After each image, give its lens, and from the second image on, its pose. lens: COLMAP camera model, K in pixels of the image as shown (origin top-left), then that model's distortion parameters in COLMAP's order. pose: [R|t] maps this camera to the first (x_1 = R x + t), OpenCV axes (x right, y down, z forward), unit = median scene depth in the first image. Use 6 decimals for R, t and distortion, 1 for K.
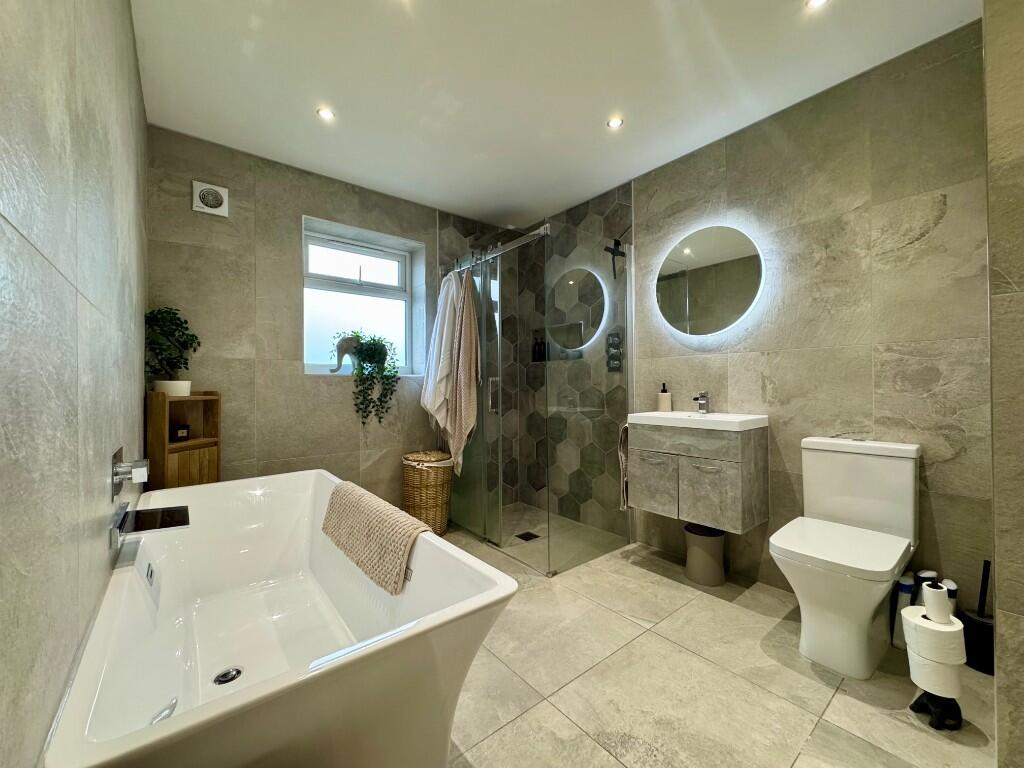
lens RADIAL K [[407.7, 0, 509.9], [0, 407.7, 384.5], [0, 0, 1]] dist [-0.000672, -0.000381]
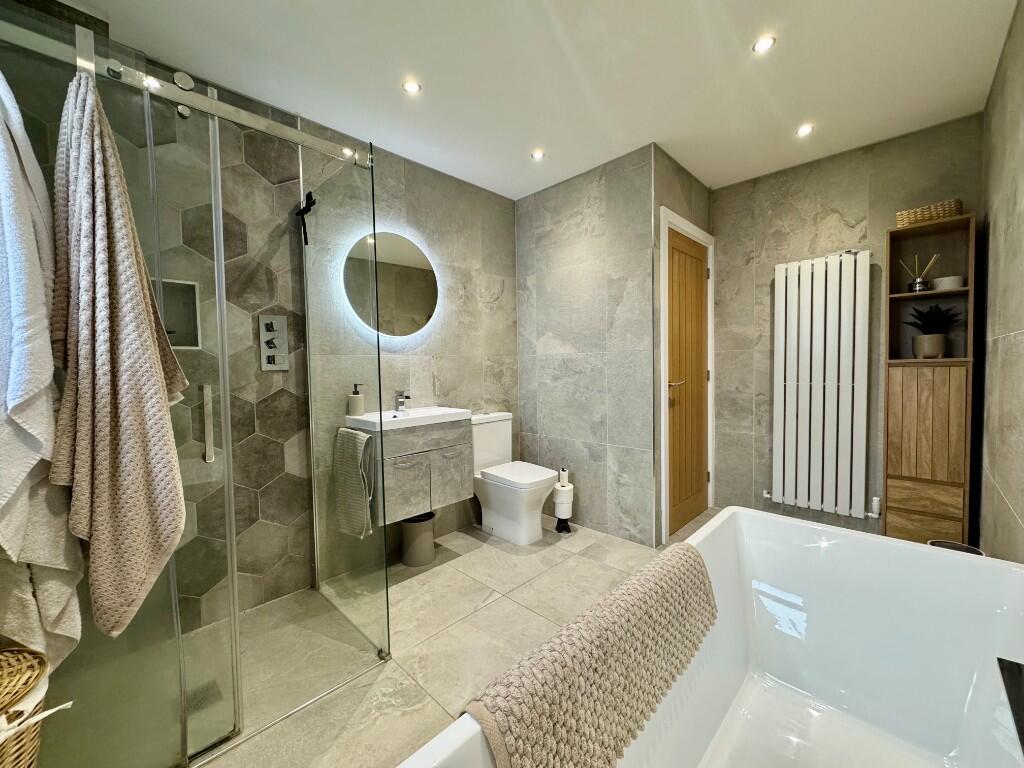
lens RADIAL K [[407.7, 0, 517.0], [0, 407.7, 382.9], [0, 0, 1]] dist [-0.000672, -0.000381]
pose [[-0.116002, -0.033546, 0.992682, -0.606897], [0.016485, 0.999227, 0.035694, -0.034835], [-0.993112, 0.020505, -0.115359, 0.822978]]
